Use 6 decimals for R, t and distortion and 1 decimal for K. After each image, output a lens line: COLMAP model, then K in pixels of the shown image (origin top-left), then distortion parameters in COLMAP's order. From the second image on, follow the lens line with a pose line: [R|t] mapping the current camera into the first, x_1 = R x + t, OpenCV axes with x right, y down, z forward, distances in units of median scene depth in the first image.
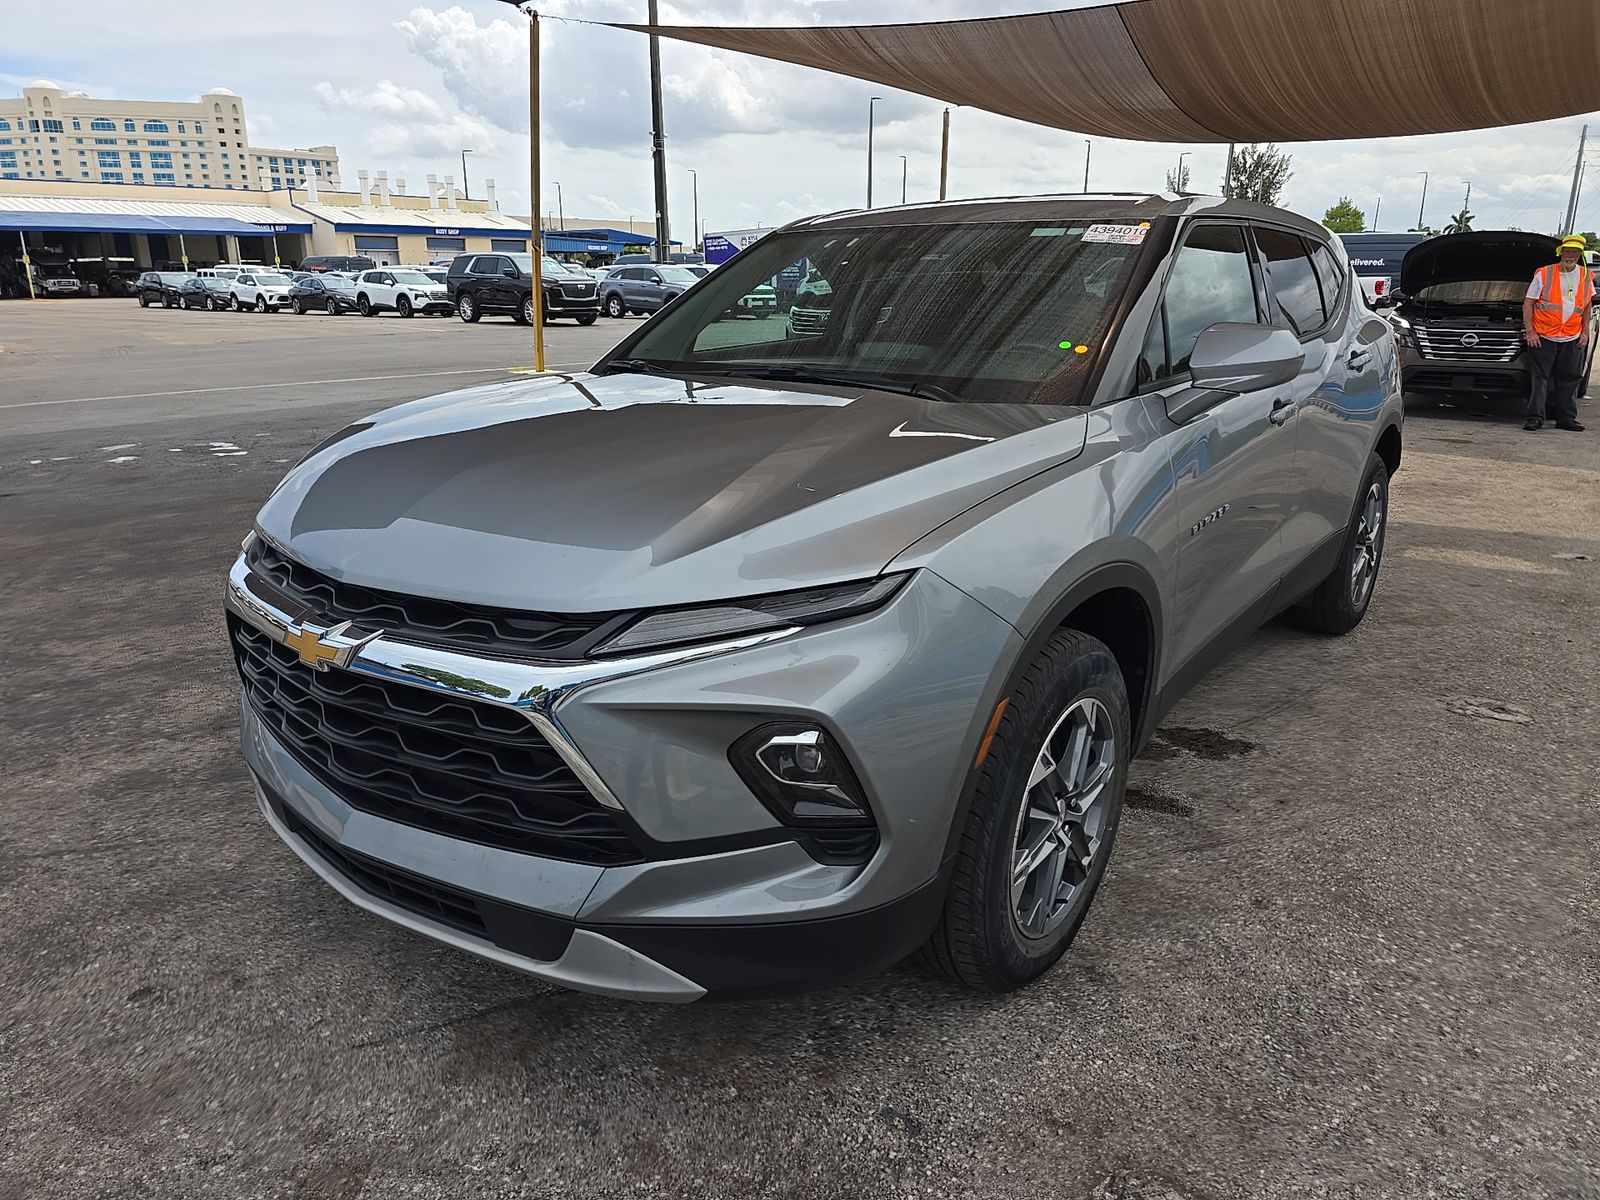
lens RADIAL K [[1108.3, 0, 805.2], [0, 1108.3, 599.3], [0, 0, 1]] dist [0.048018, -0.047205]
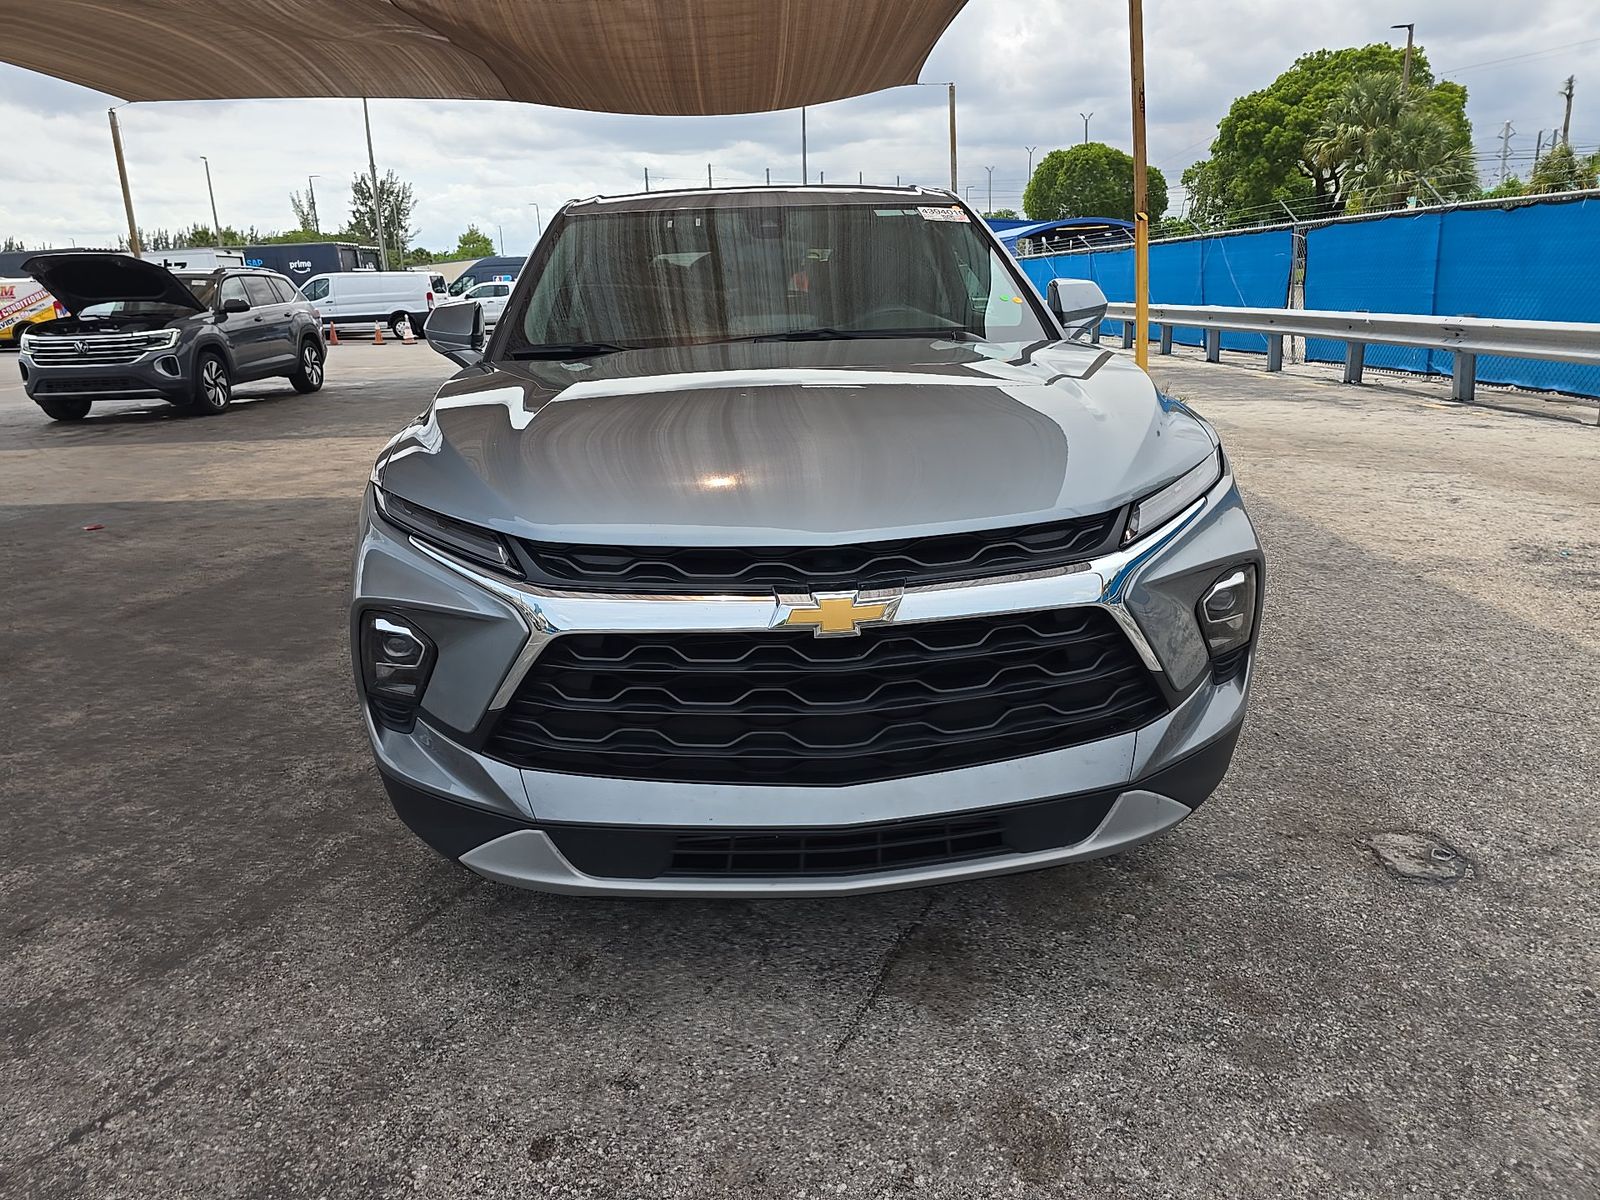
lens RADIAL K [[1108.3, 0, 805.2], [0, 1108.3, 599.3], [0, 0, 1]] dist [0.048018, -0.047205]
pose [[0.736000, -0.204382, 0.645394, -0.660728], [0.219089, 0.973945, 0.058580, -0.018099], [-0.640550, 0.098283, 0.761601, 0.192346]]
